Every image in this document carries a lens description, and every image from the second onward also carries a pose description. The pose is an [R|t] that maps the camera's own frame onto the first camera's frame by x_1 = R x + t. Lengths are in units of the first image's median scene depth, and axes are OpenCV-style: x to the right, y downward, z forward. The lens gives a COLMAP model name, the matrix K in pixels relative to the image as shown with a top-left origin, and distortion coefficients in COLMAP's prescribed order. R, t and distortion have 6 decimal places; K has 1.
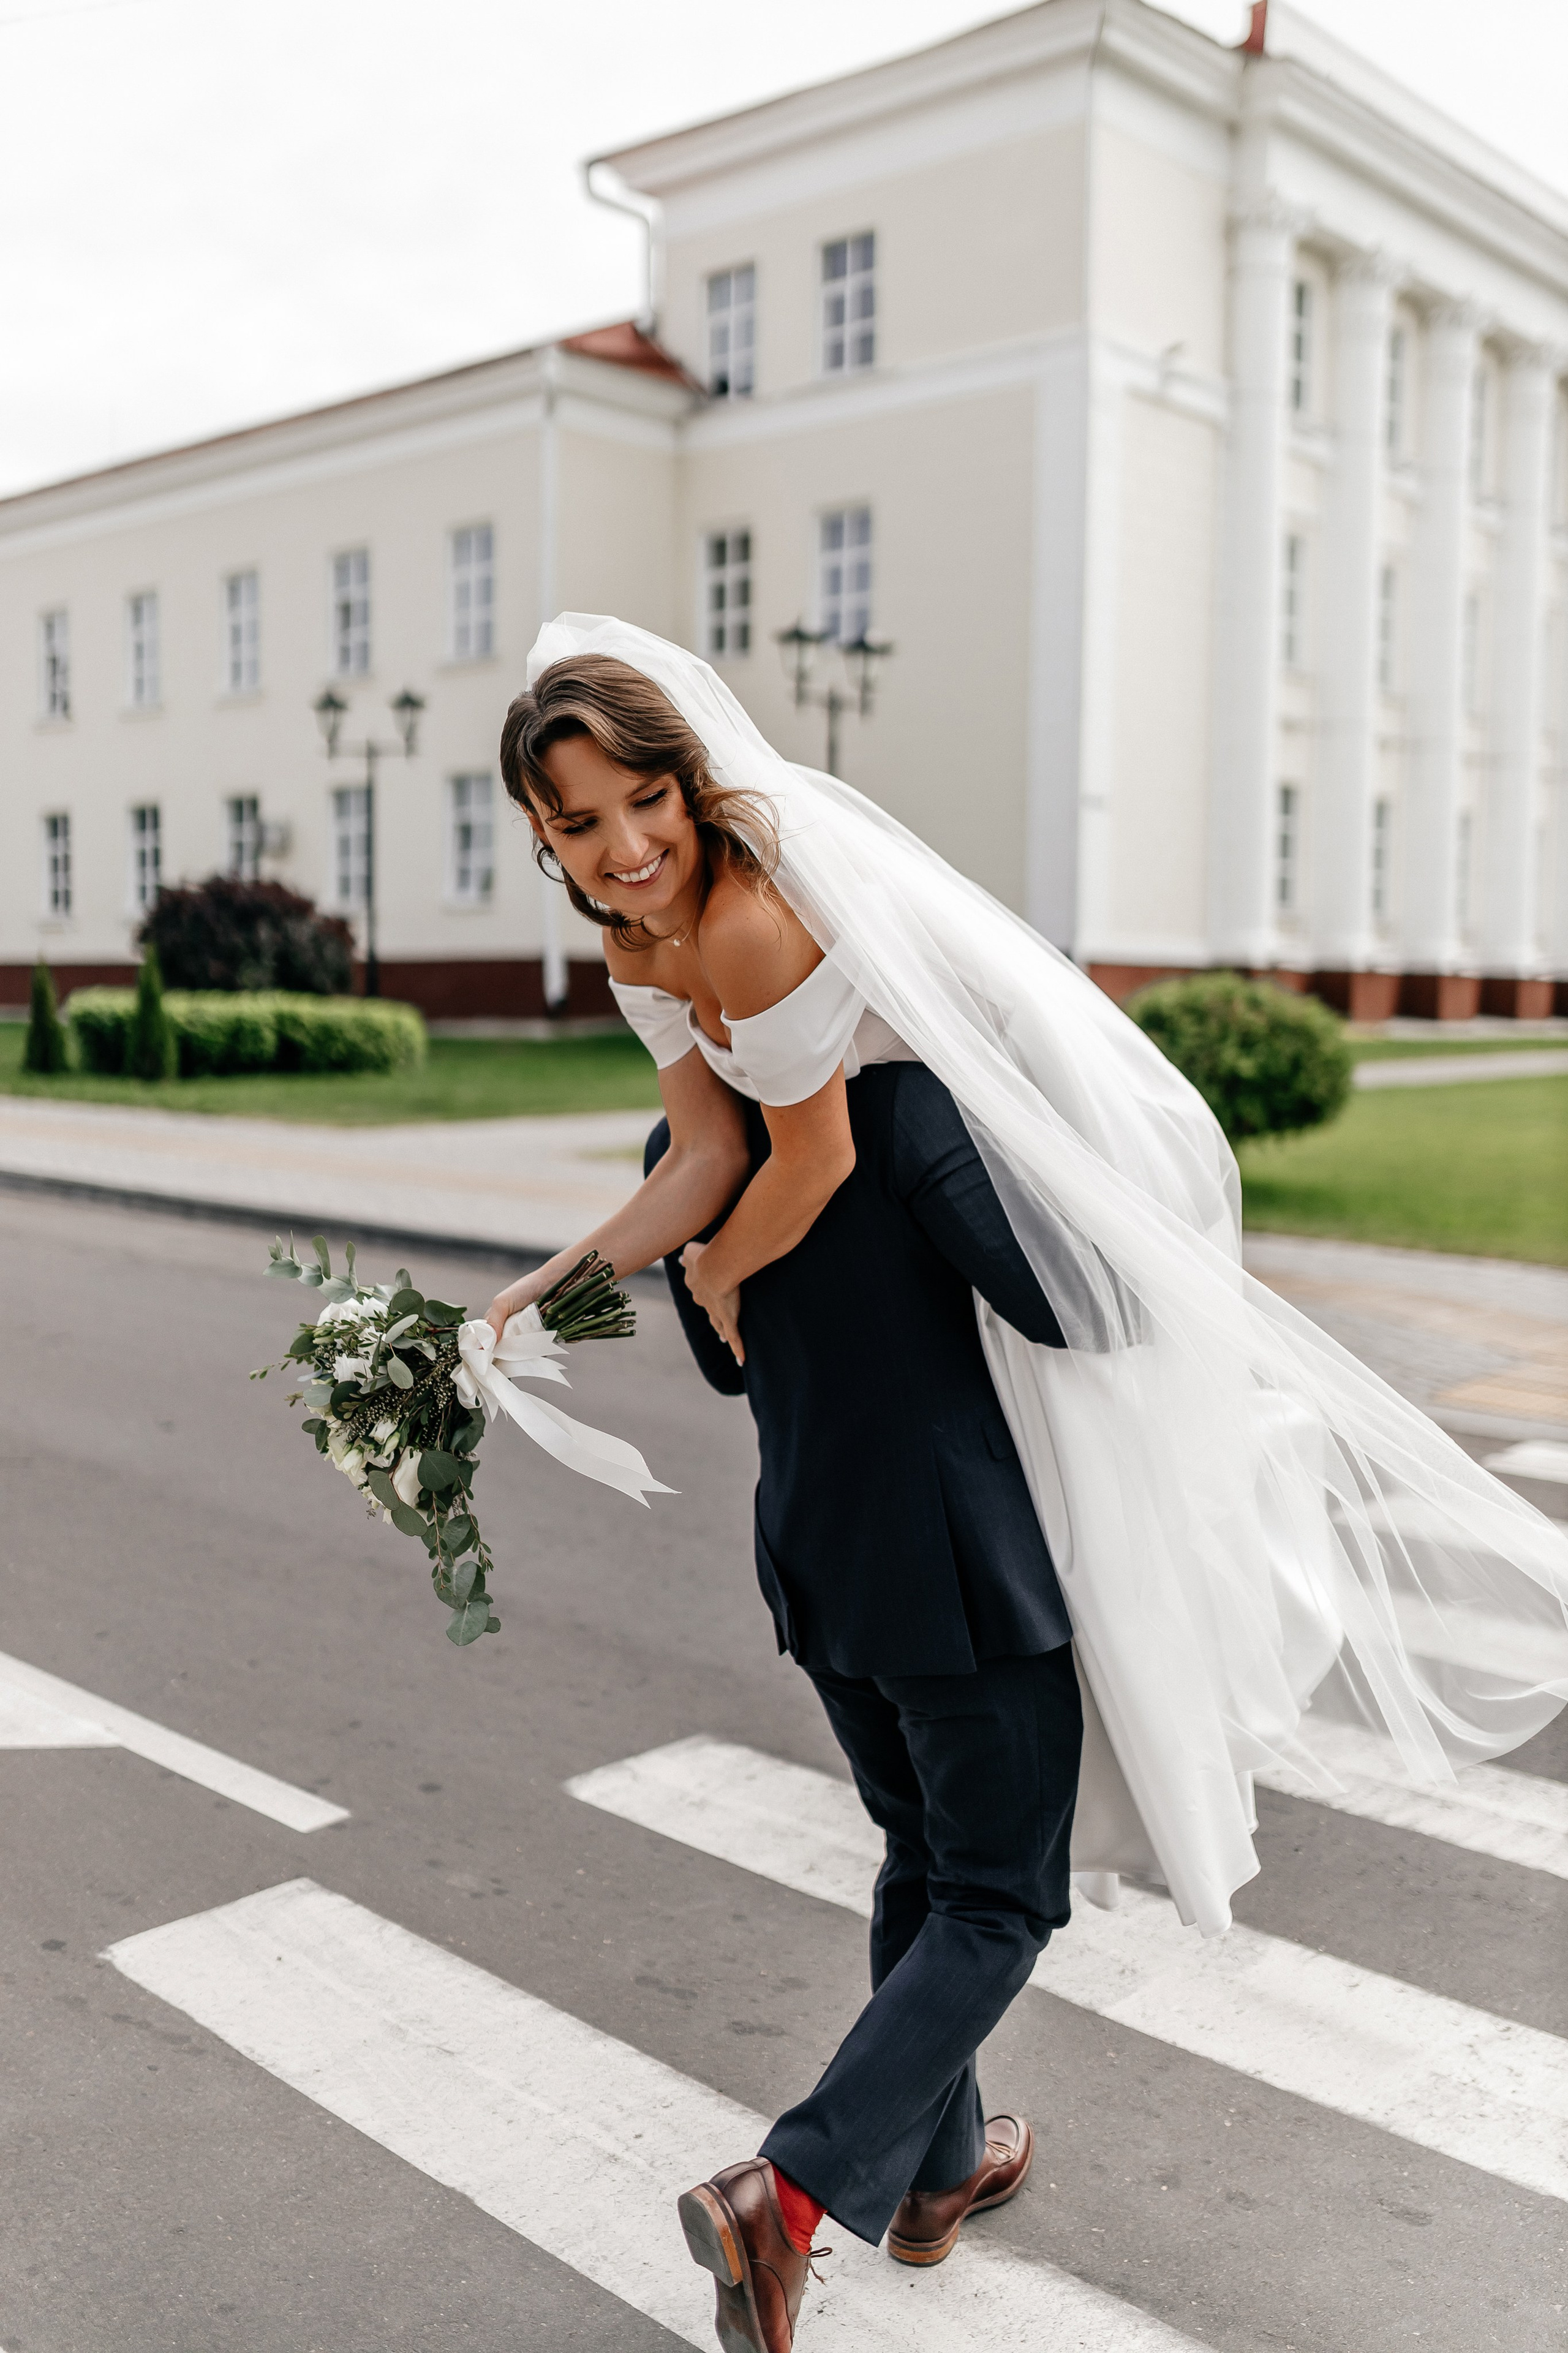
lens RADIAL K [[2298.9, 0, 790.8], [0, 2298.9, 1073.2], [0, 0, 1]] dist [-0.154067, 0.453428]
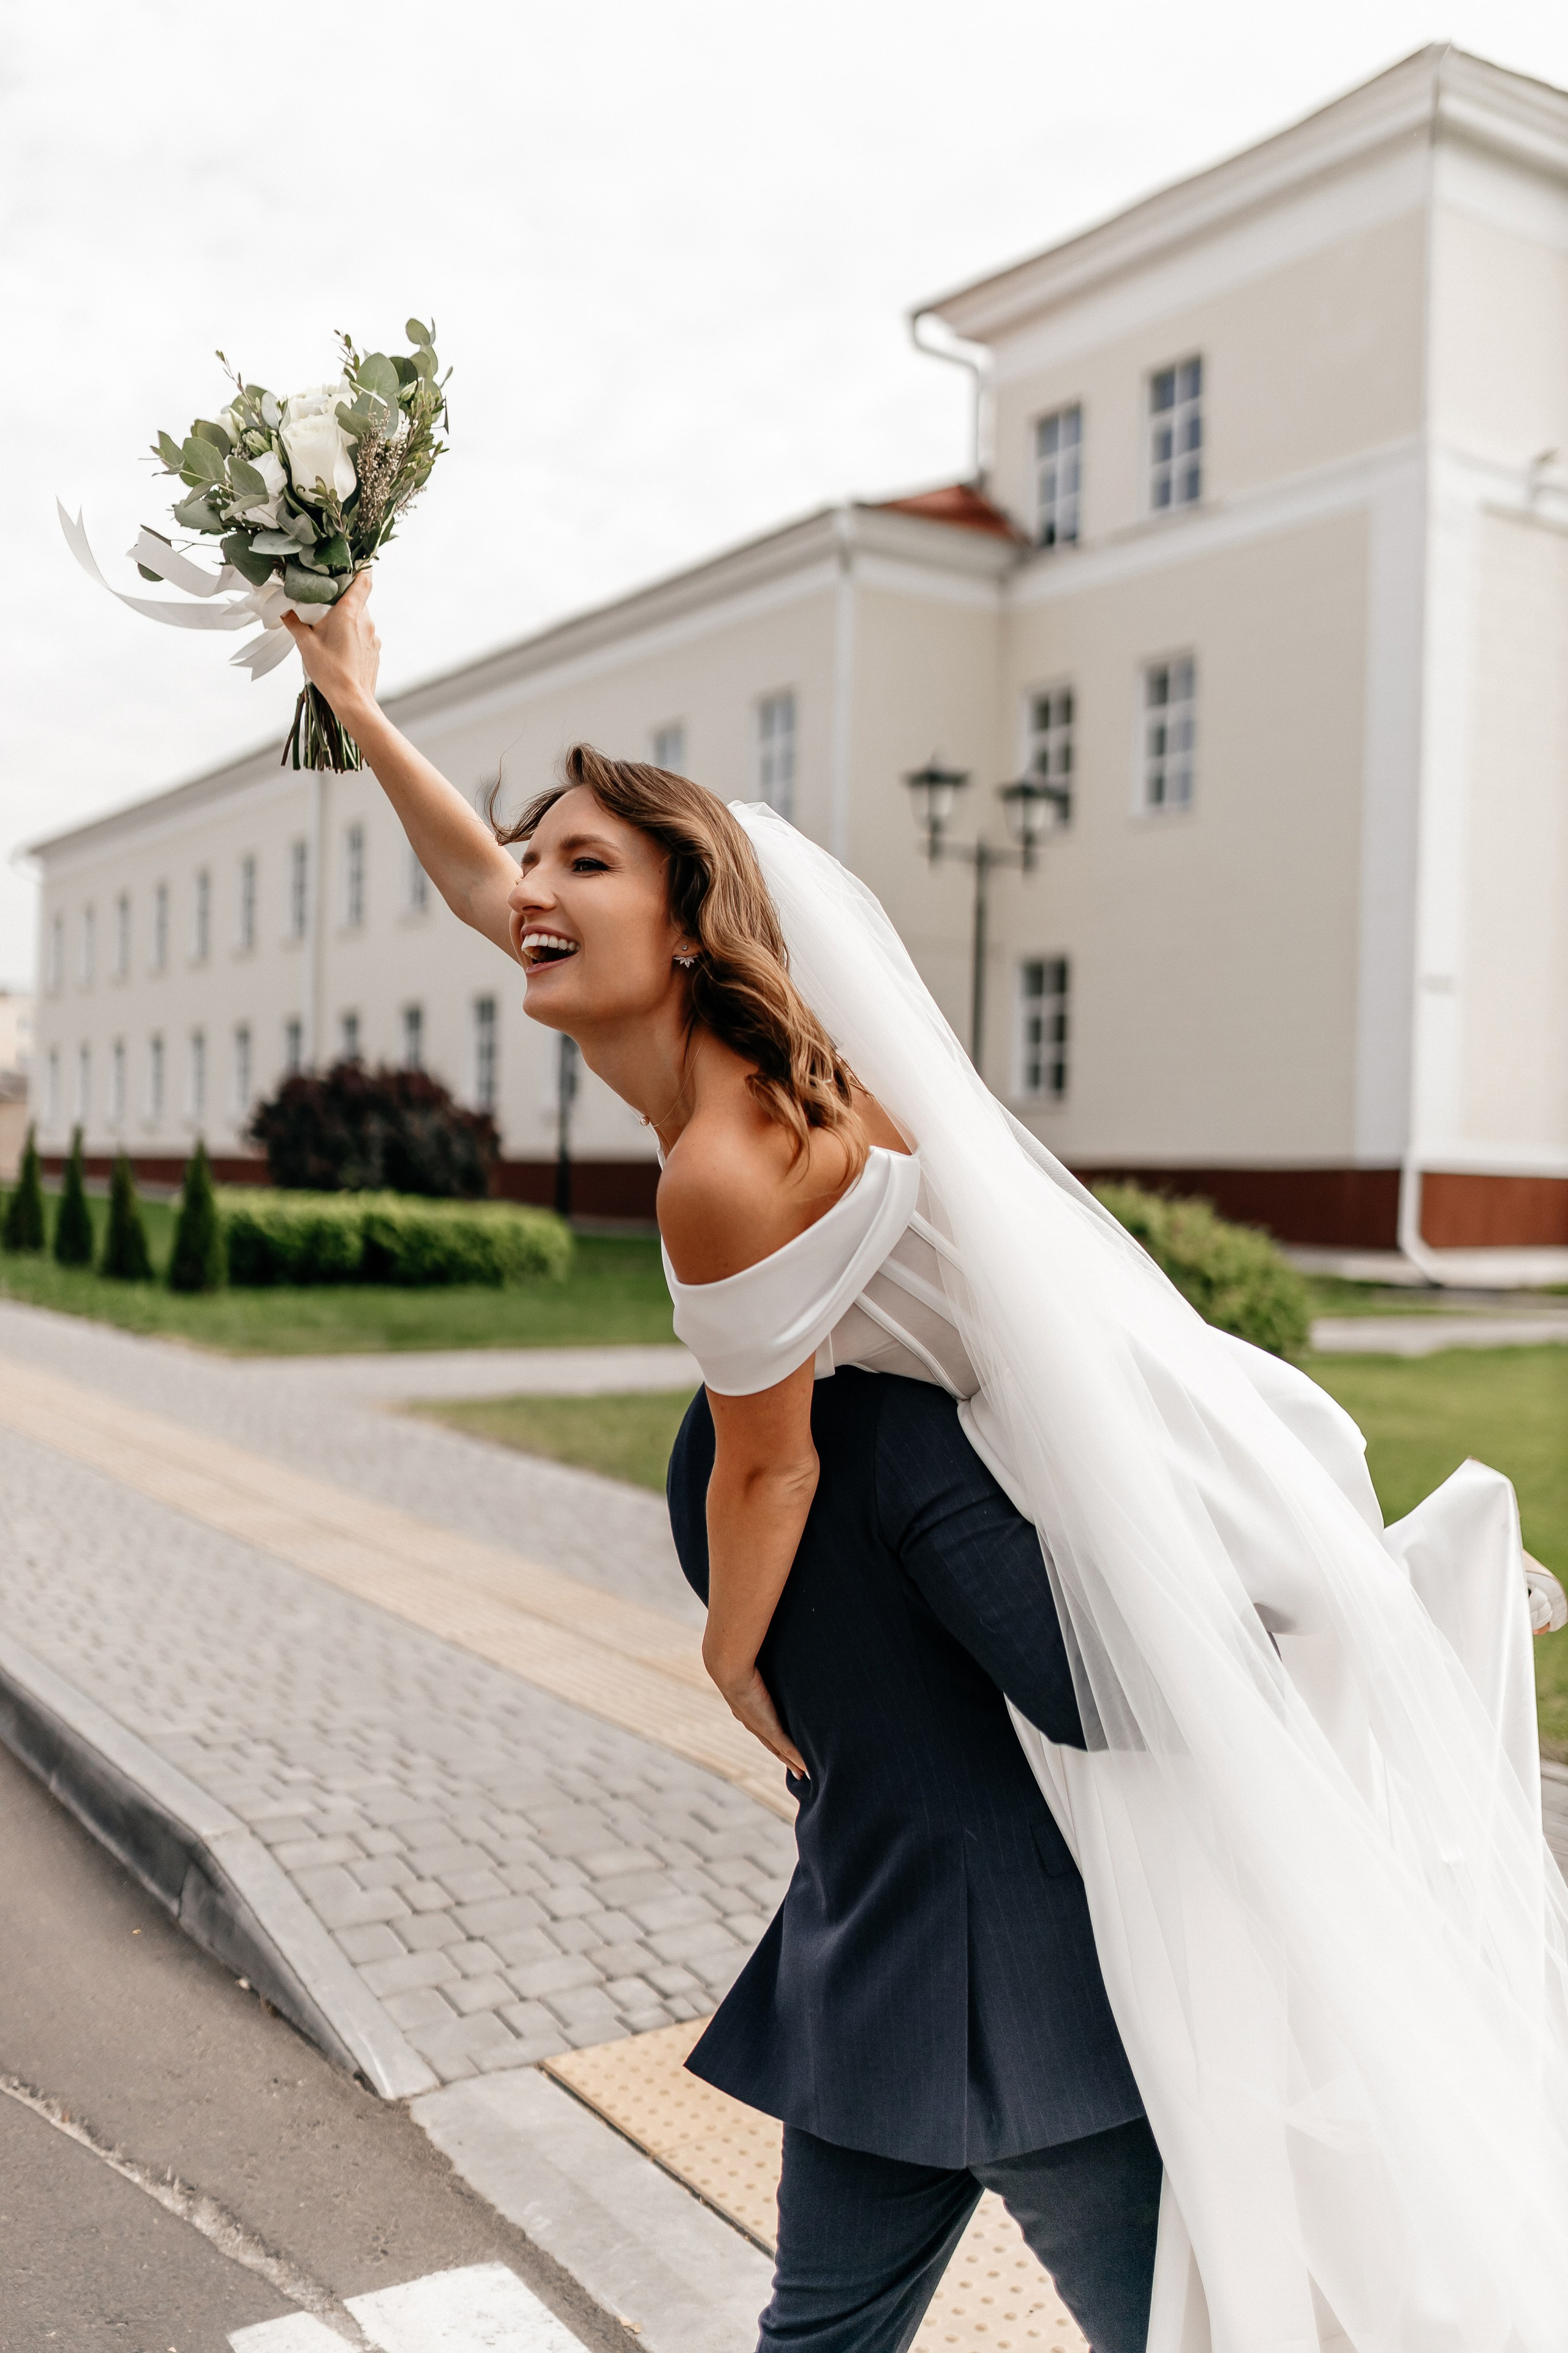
lens RADIAL K [[2298.9, 0, 790.8], [0, 2298.9, 1073.2], [0, 0, 1]] dist [-0.154067, 0.453428]
pose [[0.966062, 0.000673, -0.258309, 0.119203], [-0.024323, 0.995791, -0.088371, -0.004798], [0.257163, 0.091655, 0.962012, 0.127691]]
